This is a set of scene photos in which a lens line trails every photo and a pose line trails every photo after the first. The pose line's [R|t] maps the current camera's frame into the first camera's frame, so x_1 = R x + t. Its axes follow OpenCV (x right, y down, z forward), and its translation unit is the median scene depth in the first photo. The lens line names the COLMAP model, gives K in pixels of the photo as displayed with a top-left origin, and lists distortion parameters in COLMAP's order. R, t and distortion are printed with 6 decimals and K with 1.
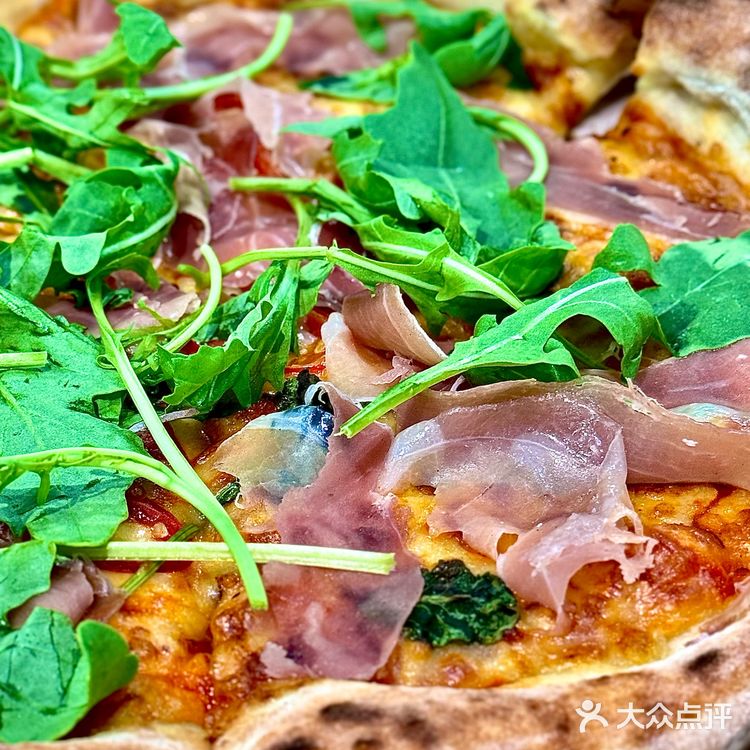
lens RADIAL K [[2158.7, 0, 375.0], [0, 2158.7, 375.0], [0, 0, 1]] dist [0.253669, 0.502200]
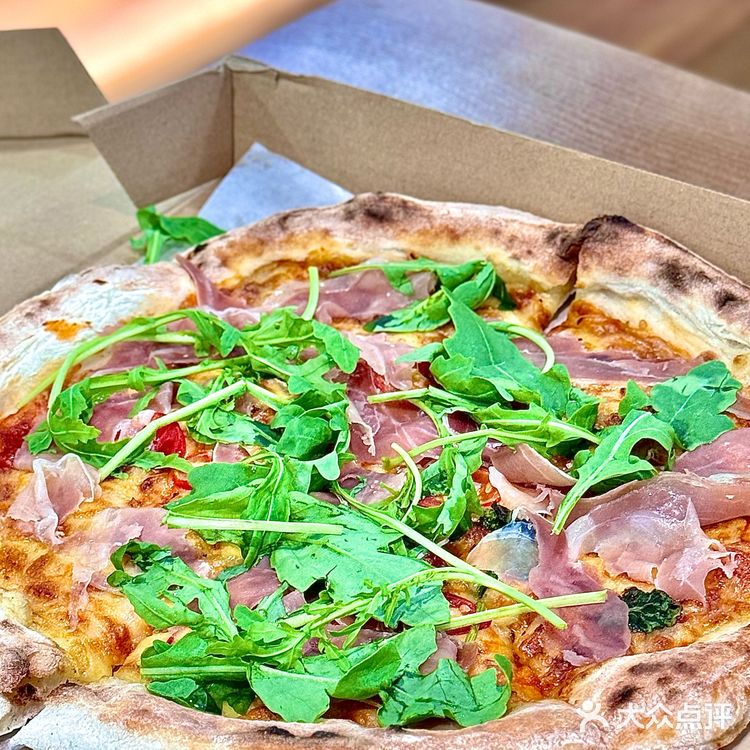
lens RADIAL K [[2183.6, 0, 375.0], [0, 2183.6, 375.0], [0, 0, 1]] dist [0.005909, 2.104810]
pose [[0.956092, -0.194255, 0.219439, -0.451432], [0.204869, 0.978432, -0.026469, -0.070246], [-0.209564, 0.070263, 0.975267, -0.627067]]
